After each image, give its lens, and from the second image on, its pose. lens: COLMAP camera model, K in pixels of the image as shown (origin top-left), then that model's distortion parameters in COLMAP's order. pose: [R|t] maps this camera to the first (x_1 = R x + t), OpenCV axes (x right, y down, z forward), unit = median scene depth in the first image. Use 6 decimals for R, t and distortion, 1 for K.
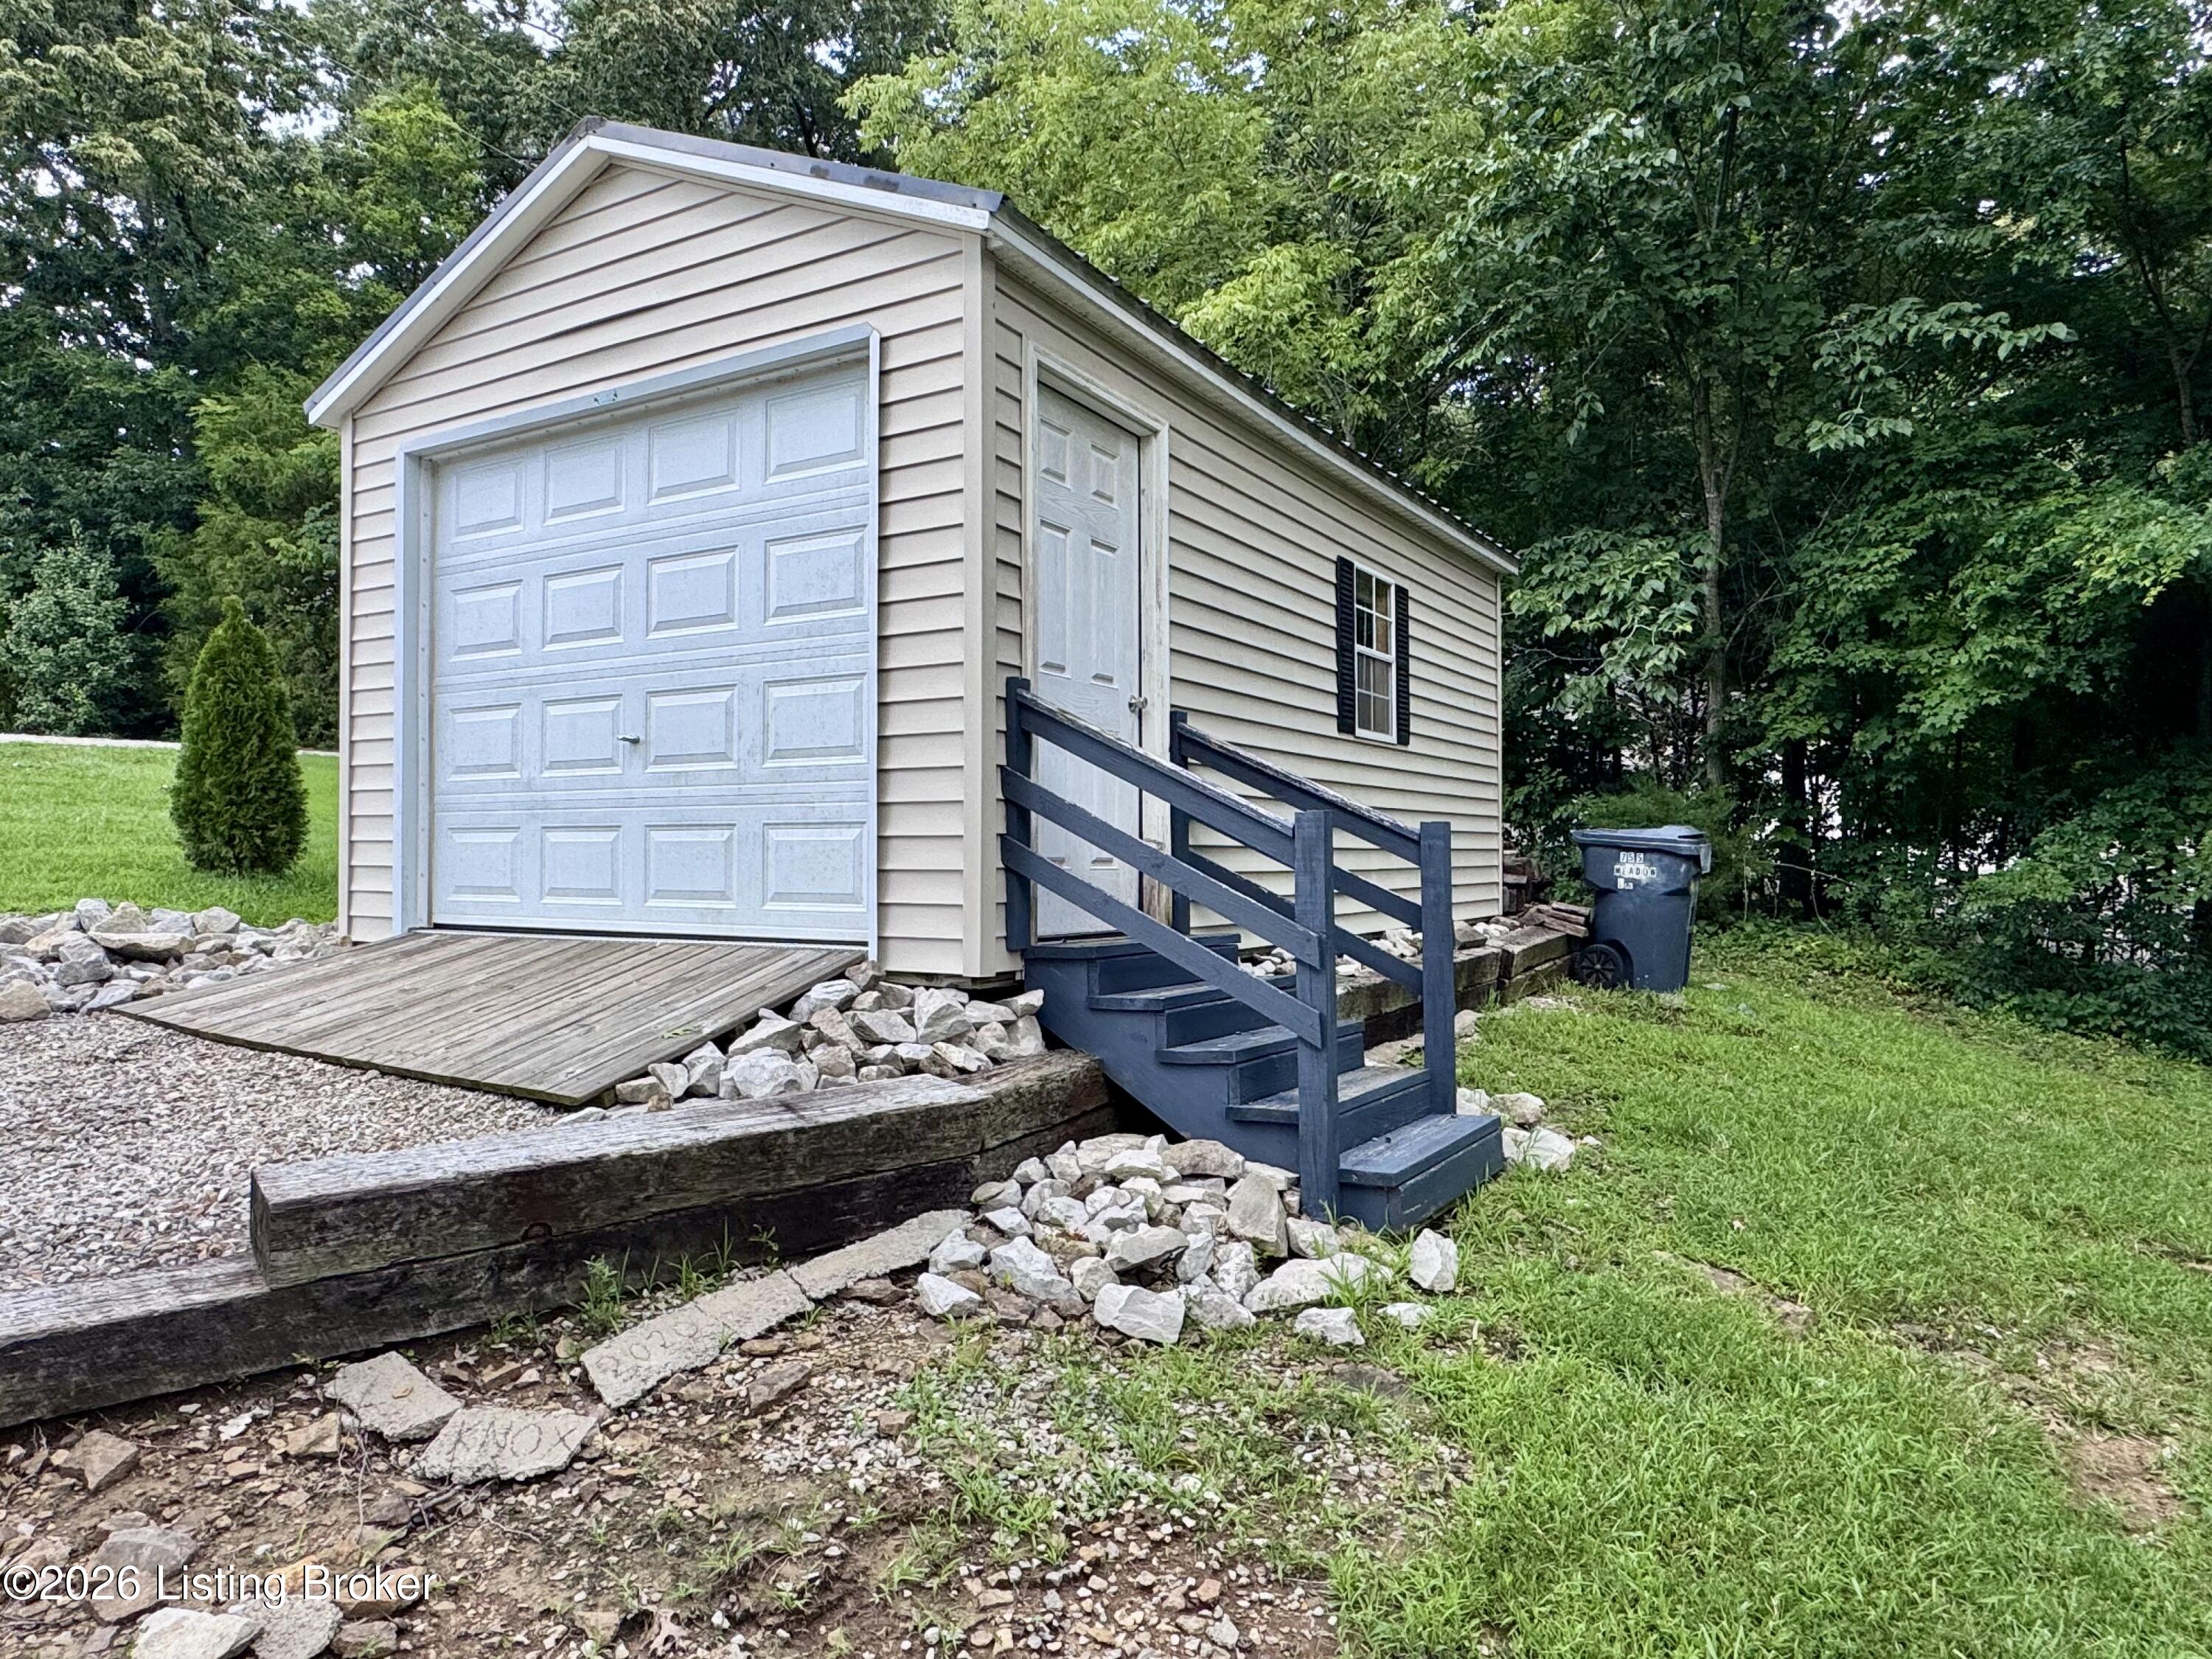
lens RADIAL K [[1412.4, 0, 1106.0], [0, 1412.4, 829.5], [0, 0, 1]] dist [0.000021, -0.000023]
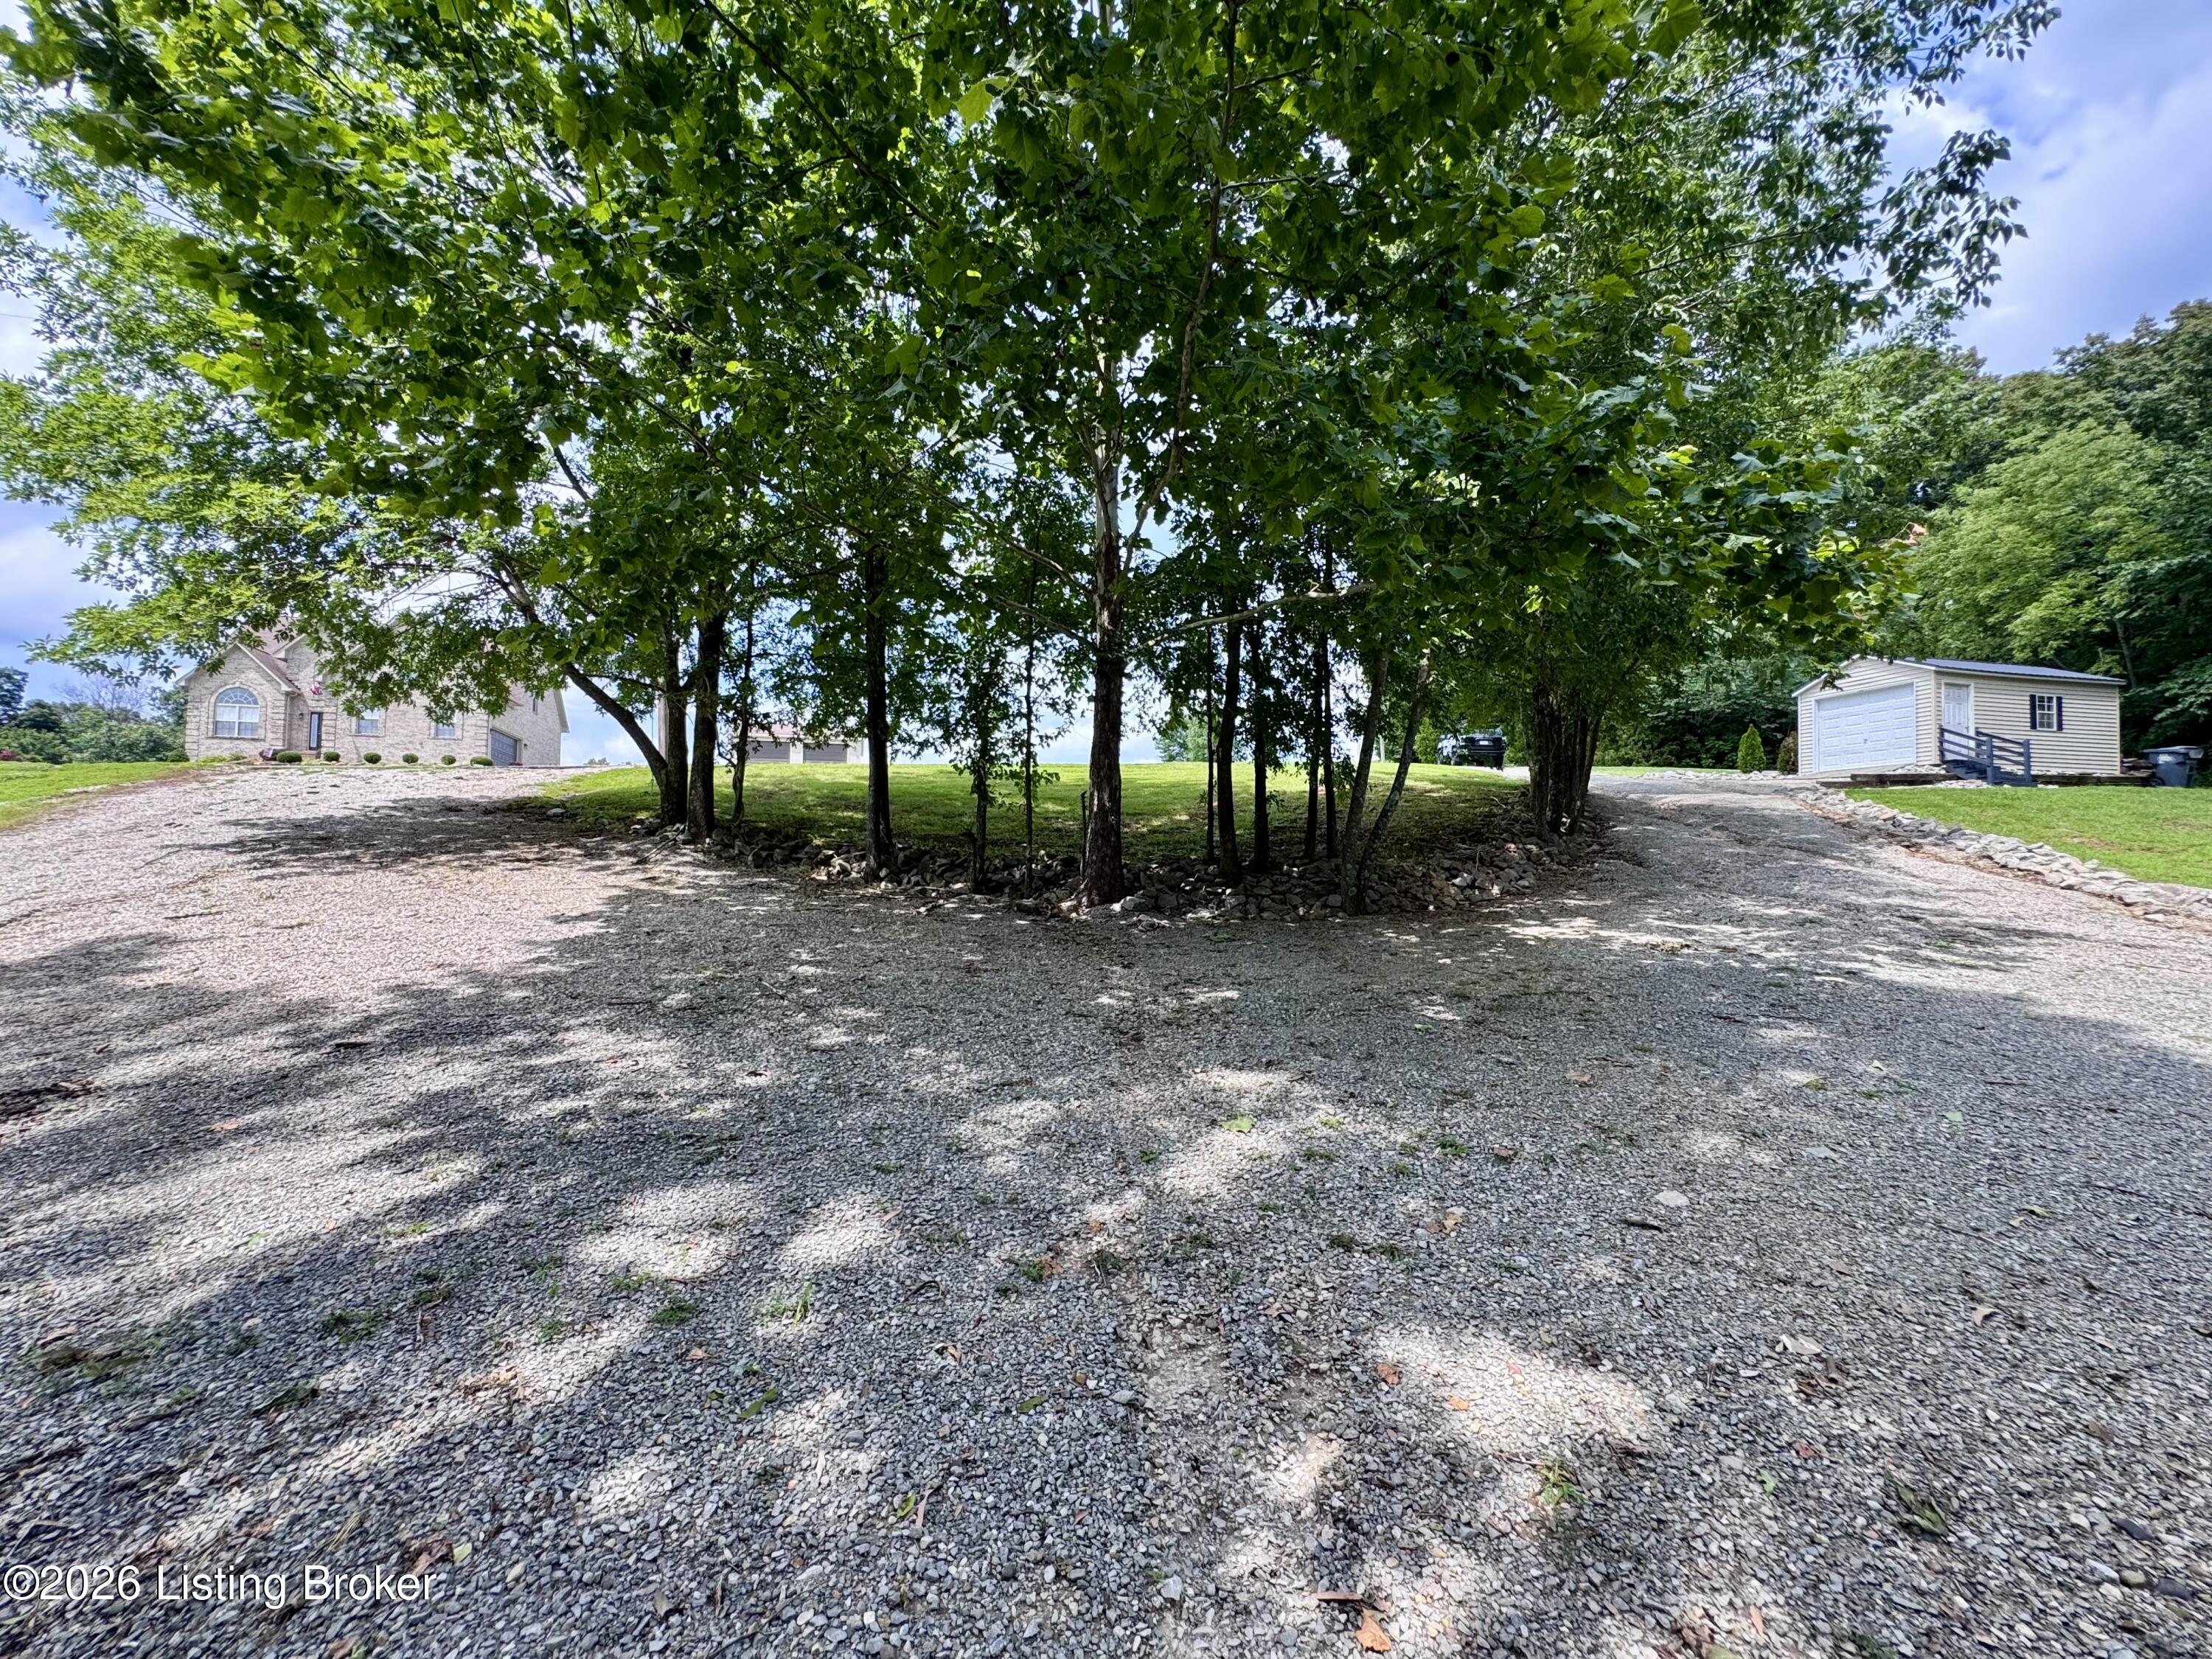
lens RADIAL K [[883.1, 0, 1107.9], [0, 883.1, 830.7], [0, 0, 1]] dist [-0.003656, 0.000365]
pose [[0.665095, 0.011936, -0.746663, 0.332407], [-0.006996, 0.999928, 0.009753, 0.298717], [0.746726, -0.001263, 0.665131, -3.707782]]
